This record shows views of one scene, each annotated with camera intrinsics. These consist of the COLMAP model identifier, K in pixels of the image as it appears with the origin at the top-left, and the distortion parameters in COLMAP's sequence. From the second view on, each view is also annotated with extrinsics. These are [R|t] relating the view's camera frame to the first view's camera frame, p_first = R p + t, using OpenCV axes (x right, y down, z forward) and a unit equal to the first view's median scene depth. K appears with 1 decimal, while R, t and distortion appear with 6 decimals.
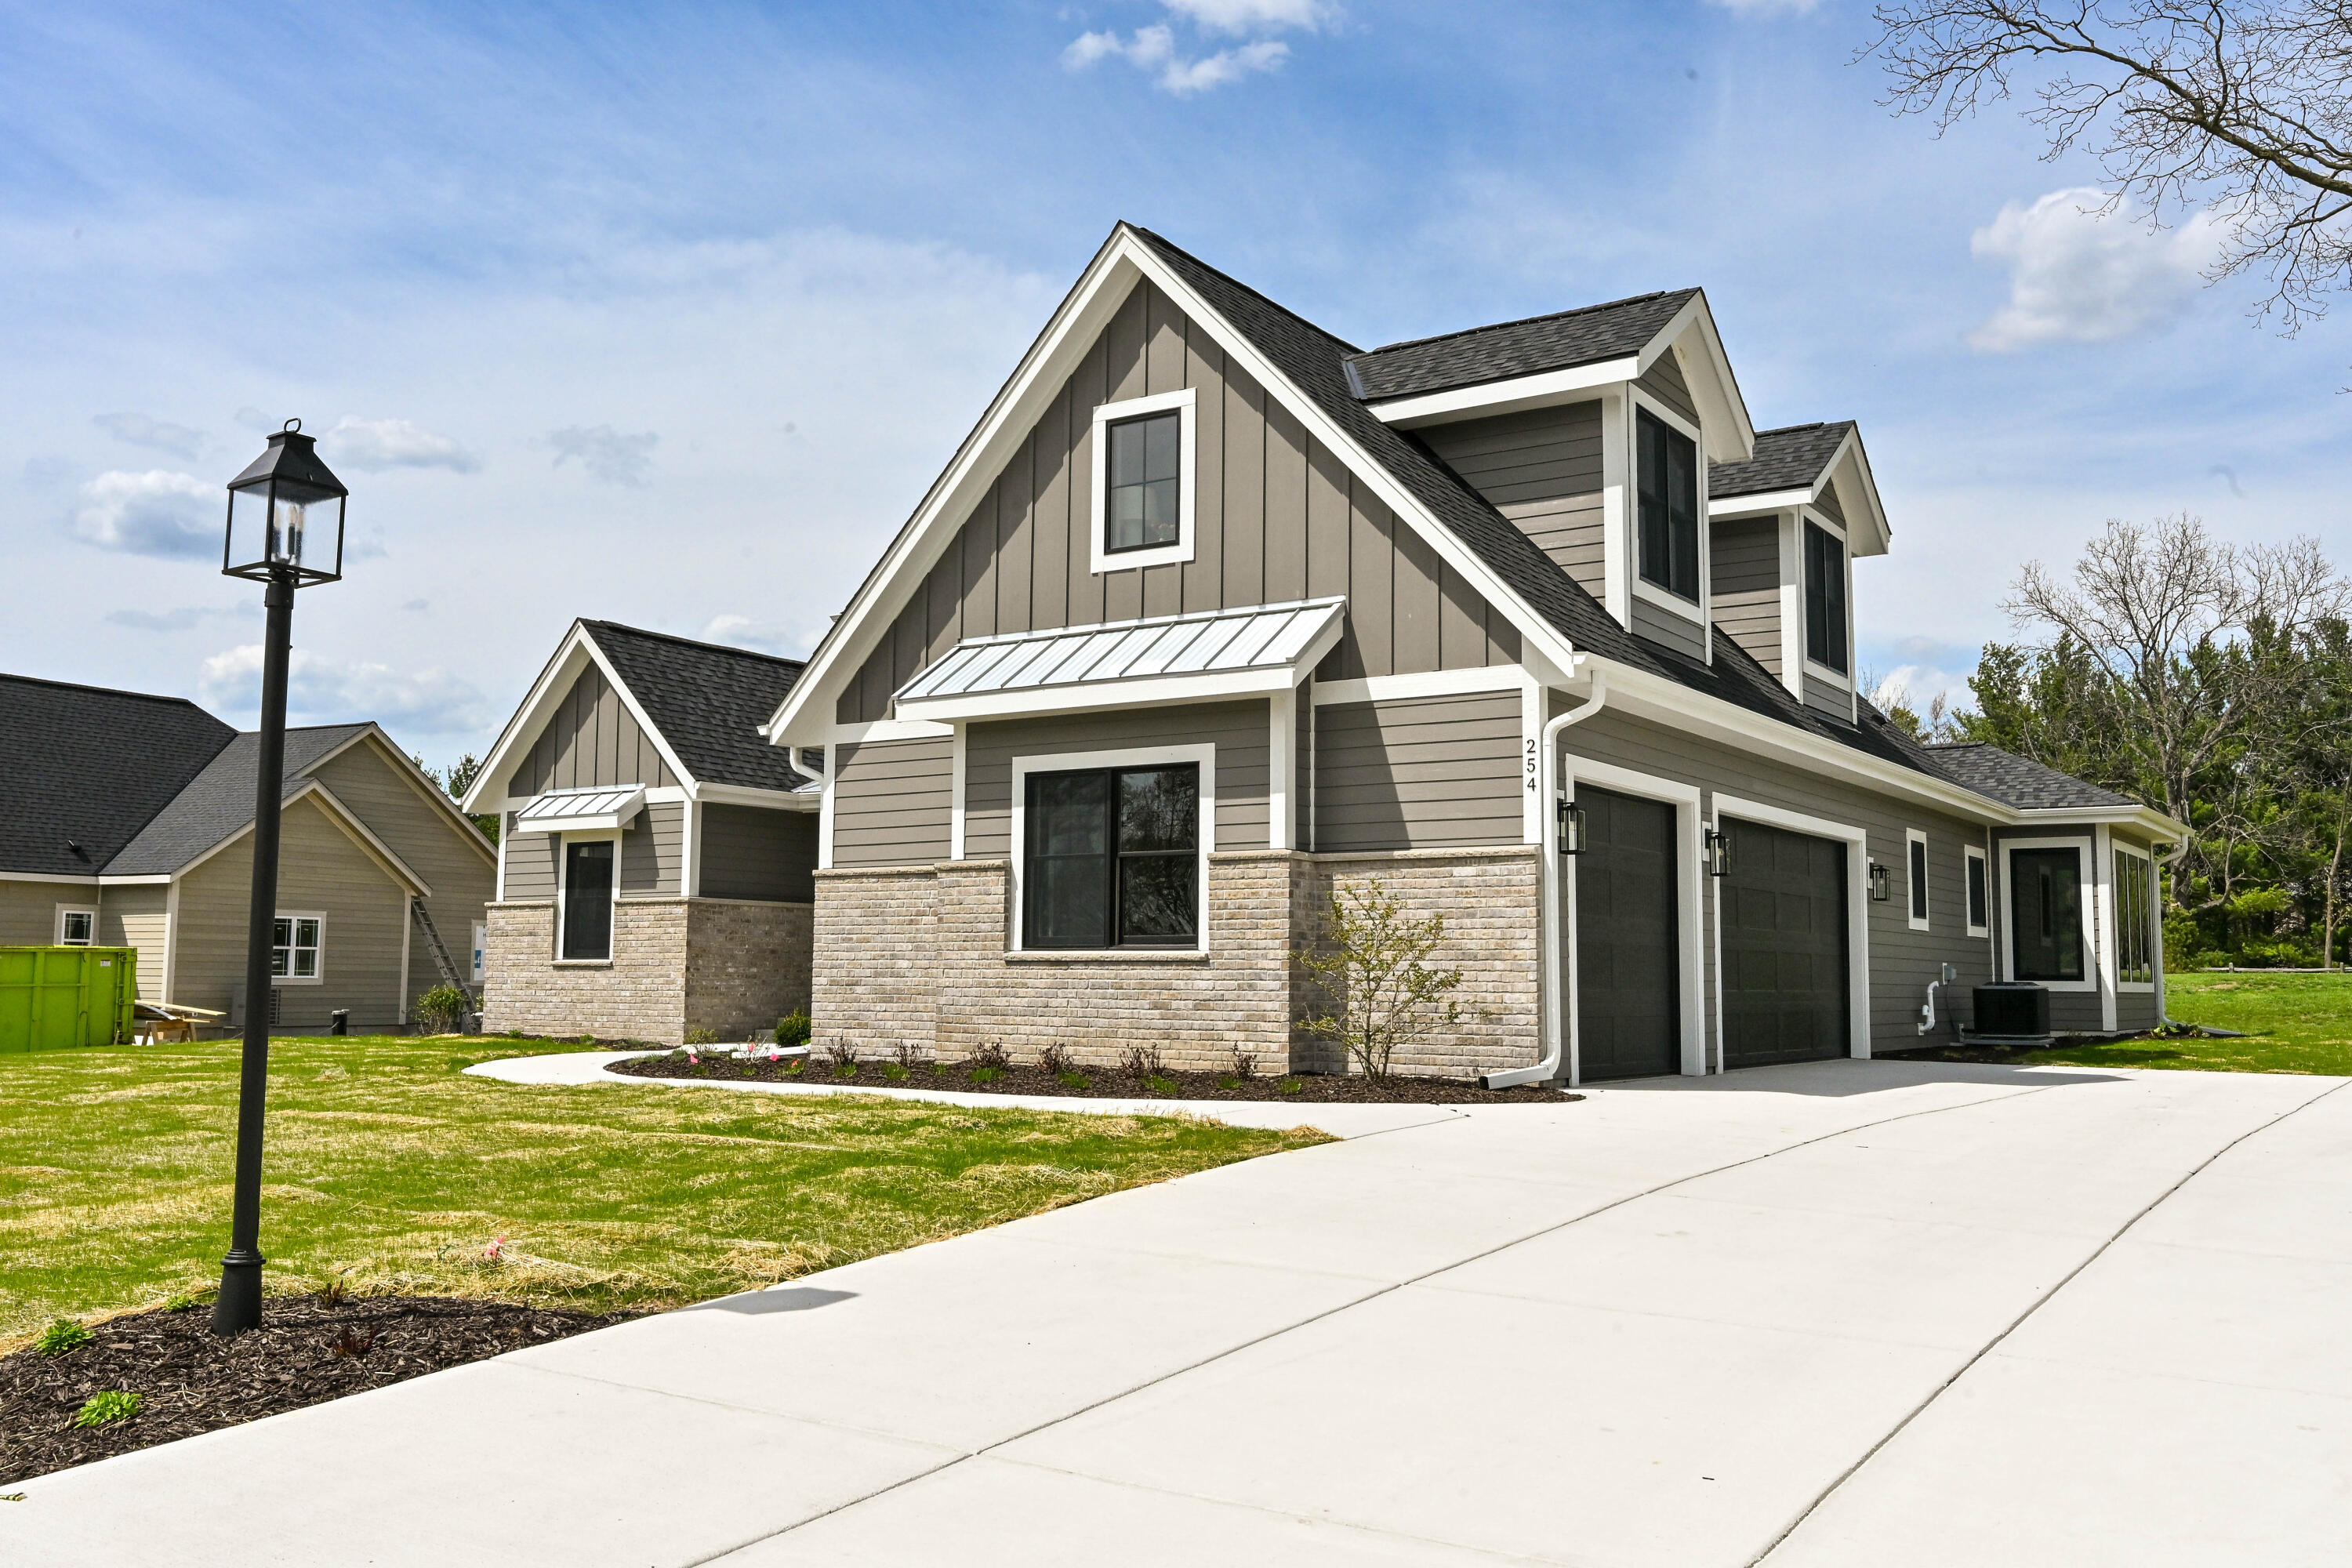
lens RADIAL K [[1933.9, 0, 1178.4], [0, 1933.9, 780.0], [0, 0, 1]] dist [0.051083, -0.002443]
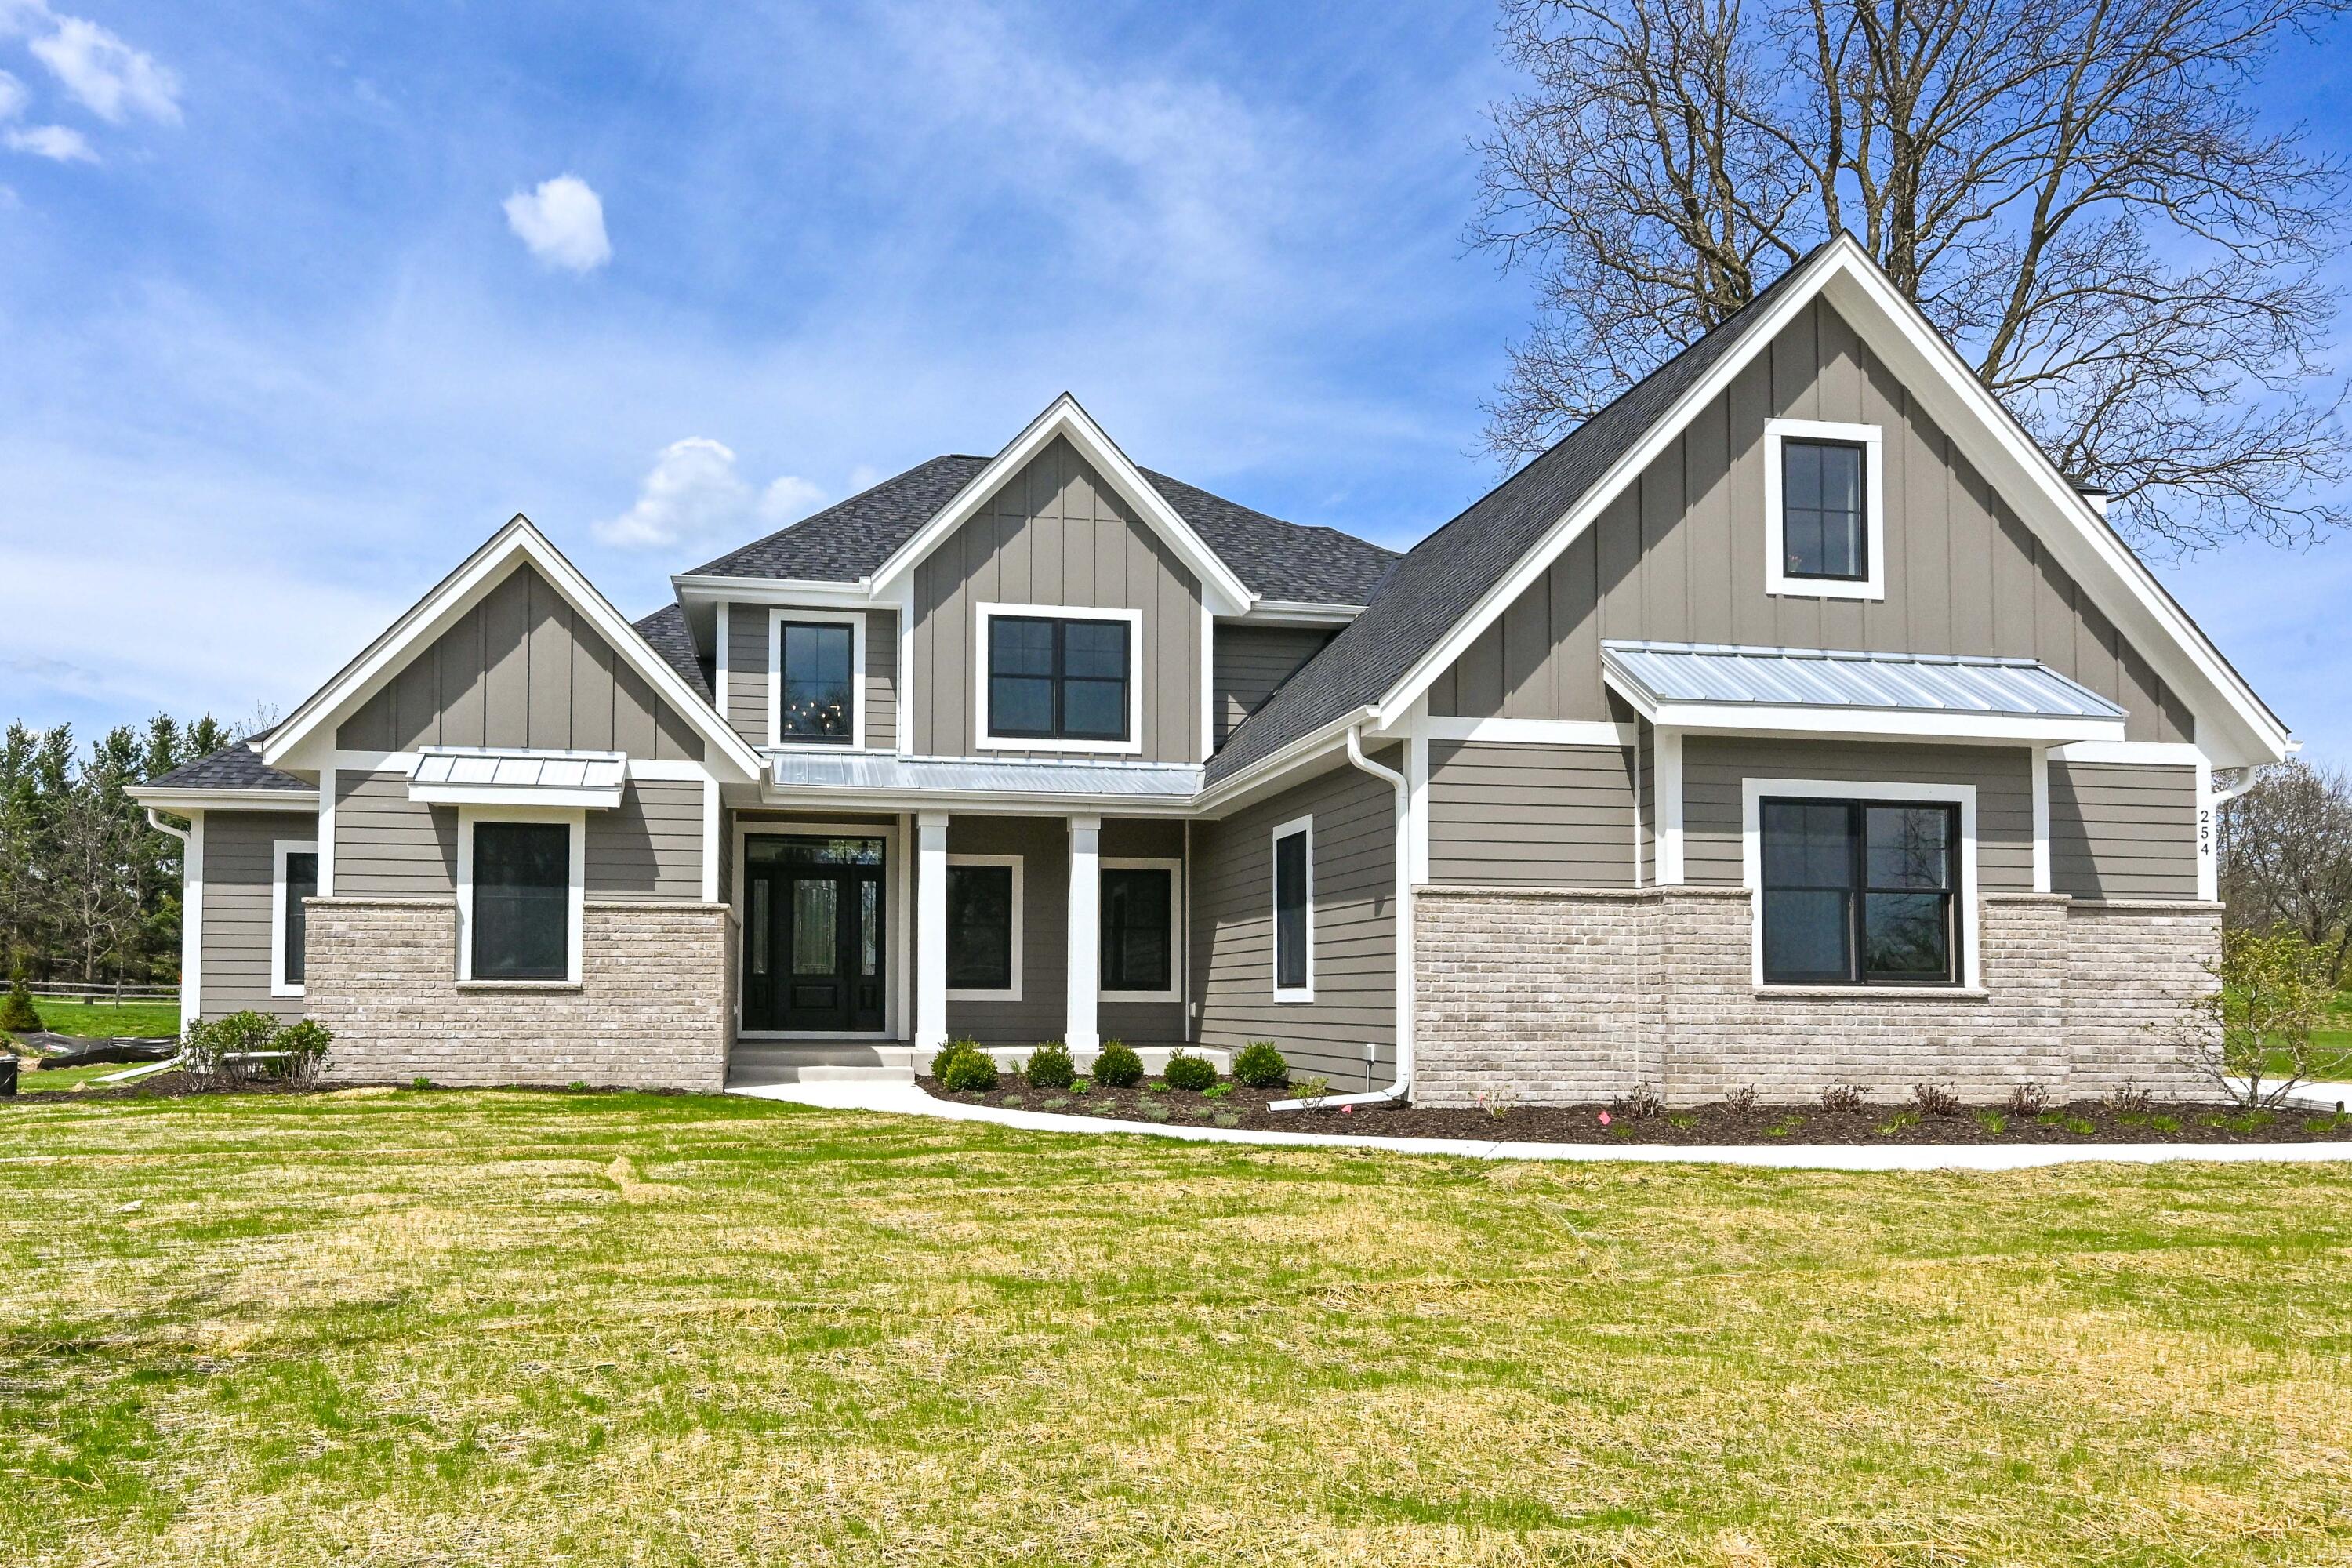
lens RADIAL K [[1570.2, 0, 1173.3], [0, 1570.2, 954.2], [0, 0, 1]] dist [-0.011103, 0.001729]
pose [[0.757557, 0.023627, 0.652341, -0.786454], [-0.070467, 0.996465, 0.045742, 0.057803], [-0.648954, -0.080621, 0.756544, 0.602570]]
